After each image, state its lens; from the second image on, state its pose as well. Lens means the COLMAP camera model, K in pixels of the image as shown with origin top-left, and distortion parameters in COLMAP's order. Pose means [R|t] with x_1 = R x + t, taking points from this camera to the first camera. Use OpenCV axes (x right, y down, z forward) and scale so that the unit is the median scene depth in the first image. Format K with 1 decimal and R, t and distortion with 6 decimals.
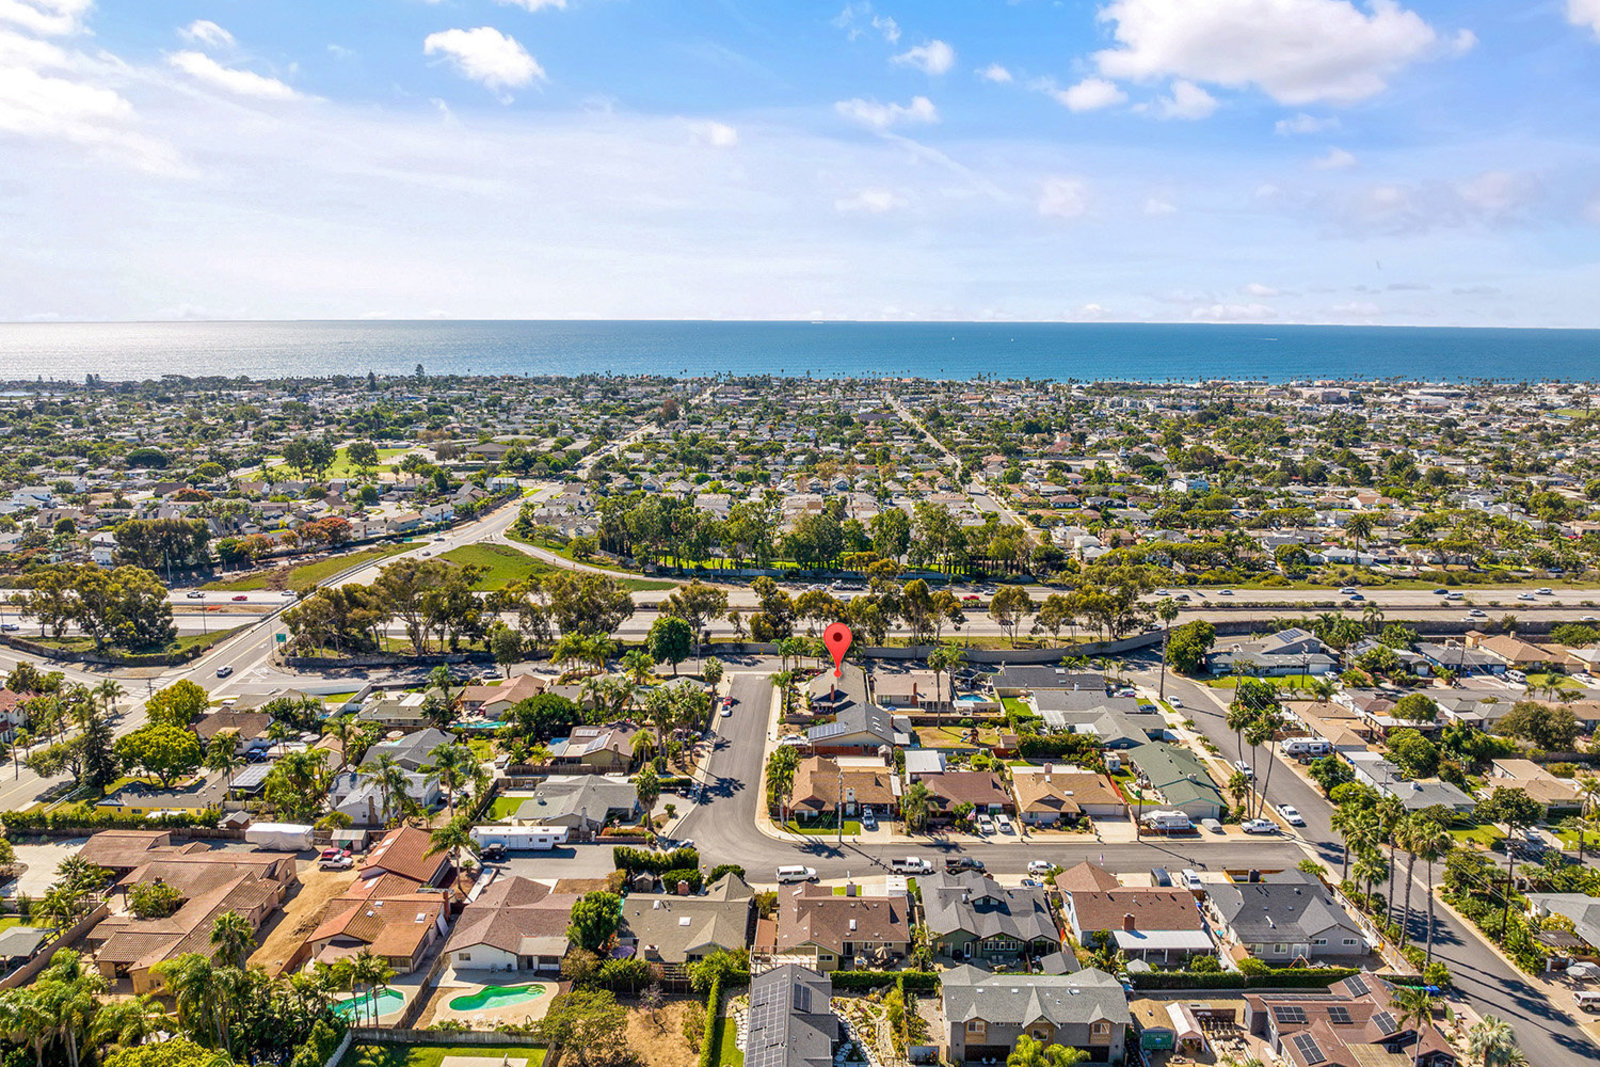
lens RADIAL K [[1131.0, 0, 800.0], [0, 1131.0, 533.5], [0, 0, 1]] dist [-0.035419, -0.011774]
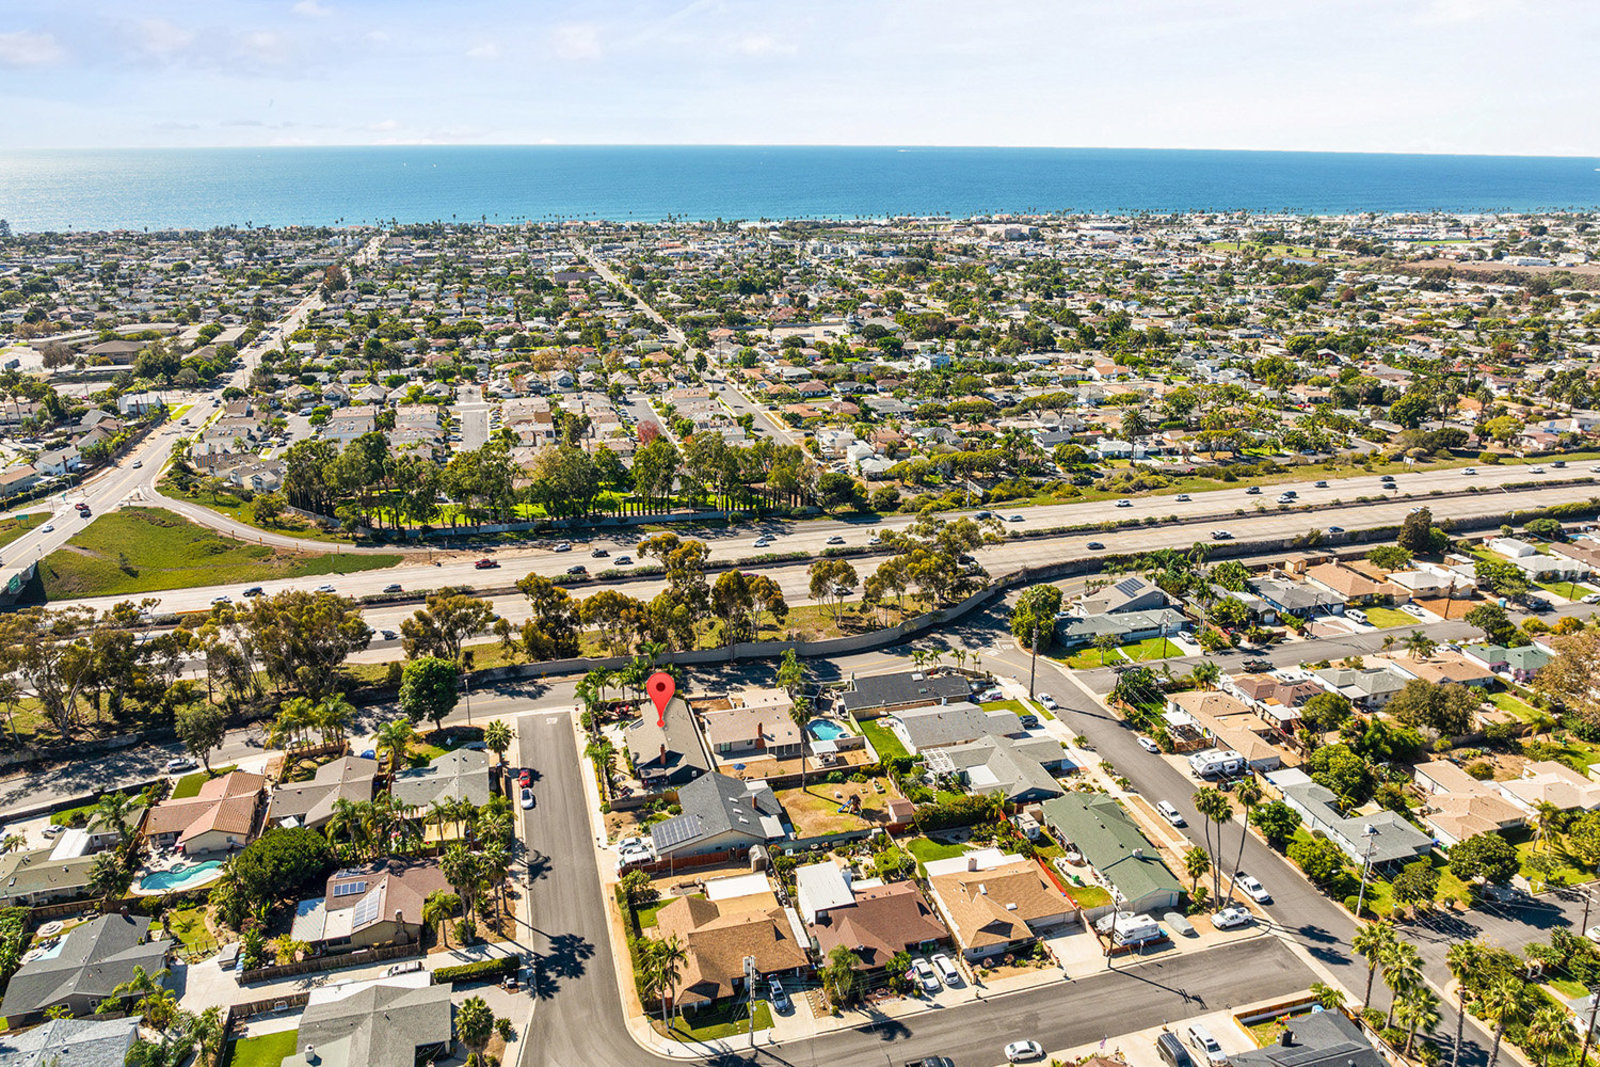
lens RADIAL K [[1131.0, 0, 800.0], [0, 1131.0, 533.5], [0, 0, 1]] dist [-0.035419, -0.011774]
pose [[0.960374, -0.088015, 0.264454, -0.032266], [0.048442, 0.987099, 0.152607, -0.055109], [-0.274474, -0.133749, 0.952248, 0.107765]]
